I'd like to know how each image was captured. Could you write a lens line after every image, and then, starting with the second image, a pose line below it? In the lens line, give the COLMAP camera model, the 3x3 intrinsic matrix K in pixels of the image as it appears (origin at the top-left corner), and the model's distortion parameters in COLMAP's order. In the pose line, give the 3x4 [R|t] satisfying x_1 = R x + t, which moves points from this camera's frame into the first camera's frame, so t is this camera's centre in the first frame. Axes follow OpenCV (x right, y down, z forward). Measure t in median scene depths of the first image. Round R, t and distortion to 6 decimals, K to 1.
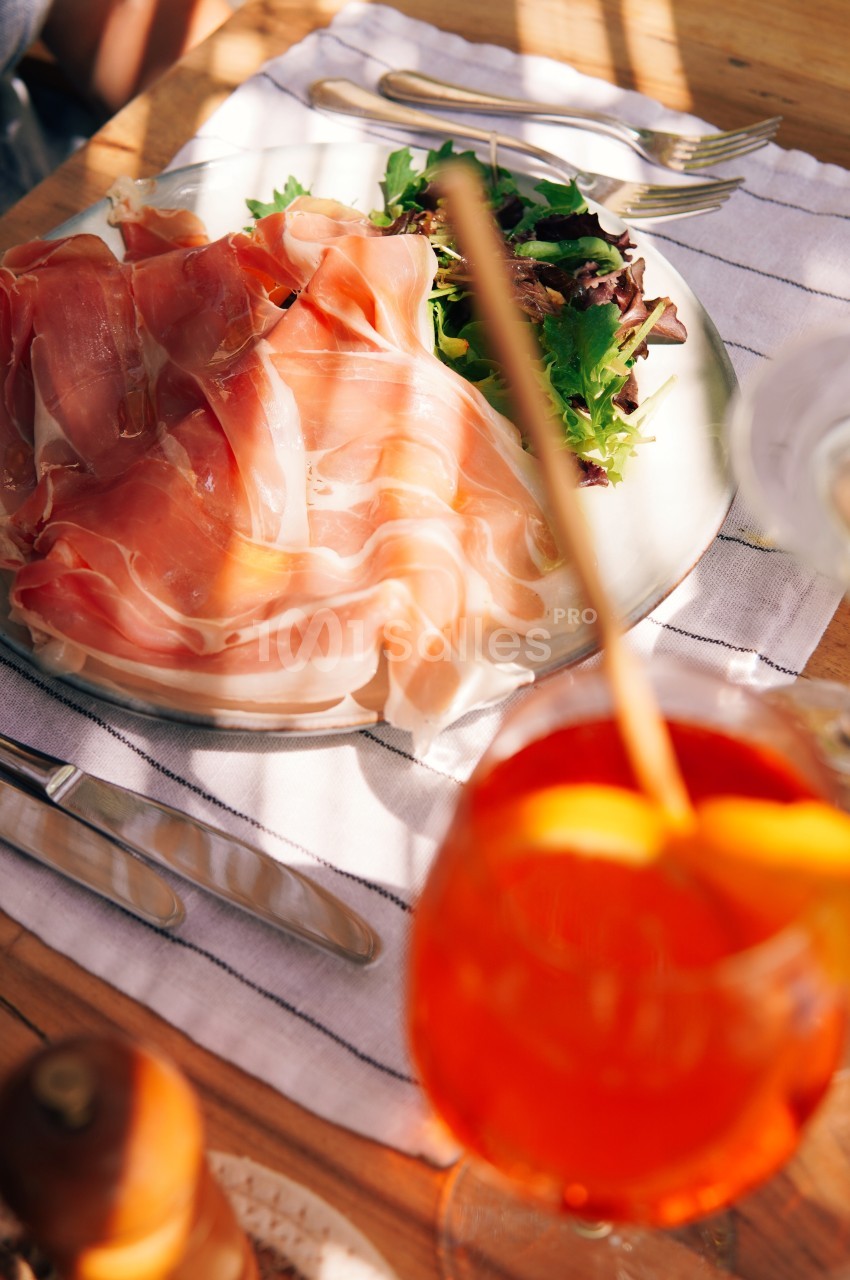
lens RADIAL K [[1847.5, 0, 425.0], [0, 1847.5, 640.0], [0, 0, 1]] dist [-0.077621, -0.021441]
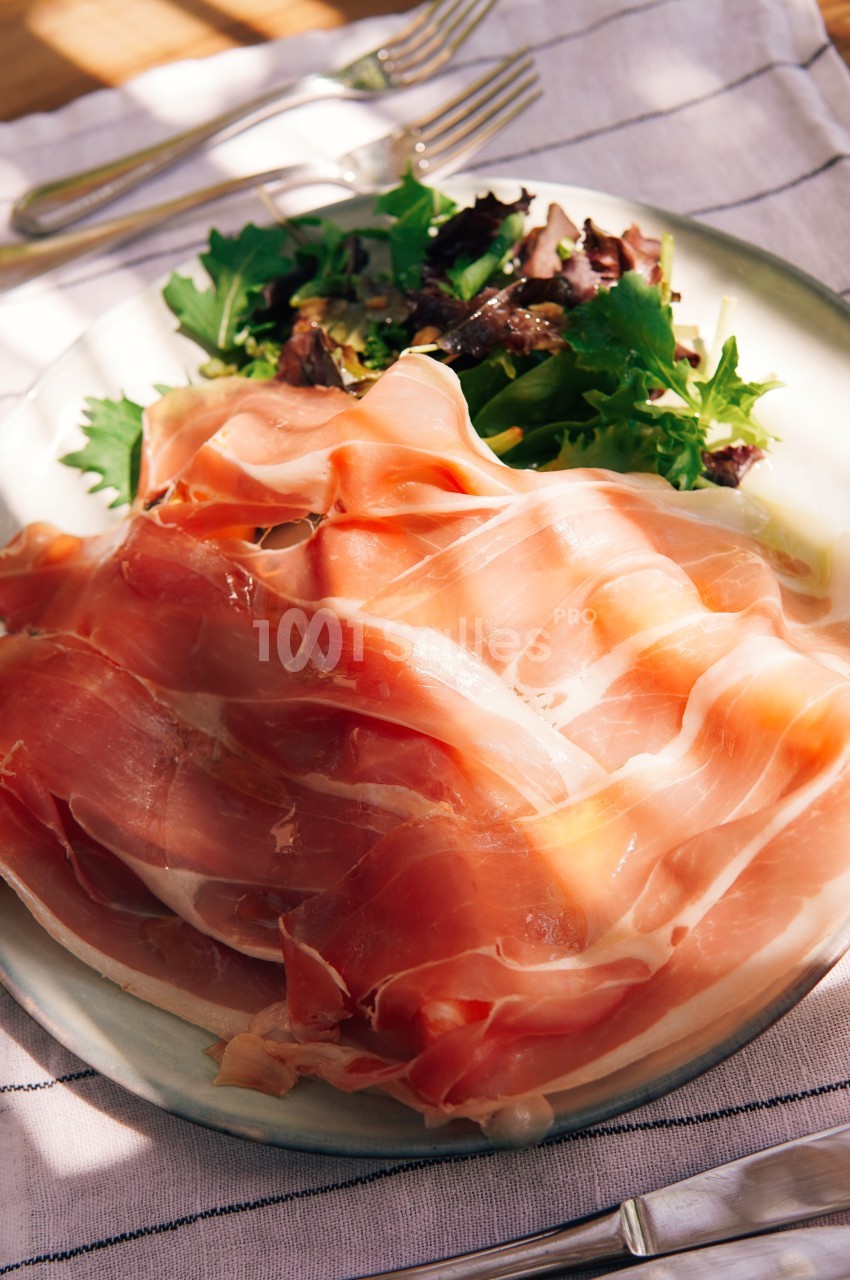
lens RADIAL K [[1847.5, 0, 425.0], [0, 1847.5, 640.0], [0, 0, 1]] dist [-0.077621, -0.021441]
pose [[0.711267, -0.659623, 0.242893, -0.257526], [0.628313, 0.751535, 0.201042, -0.282223], [-0.315154, 0.009618, 0.948992, 0.289967]]
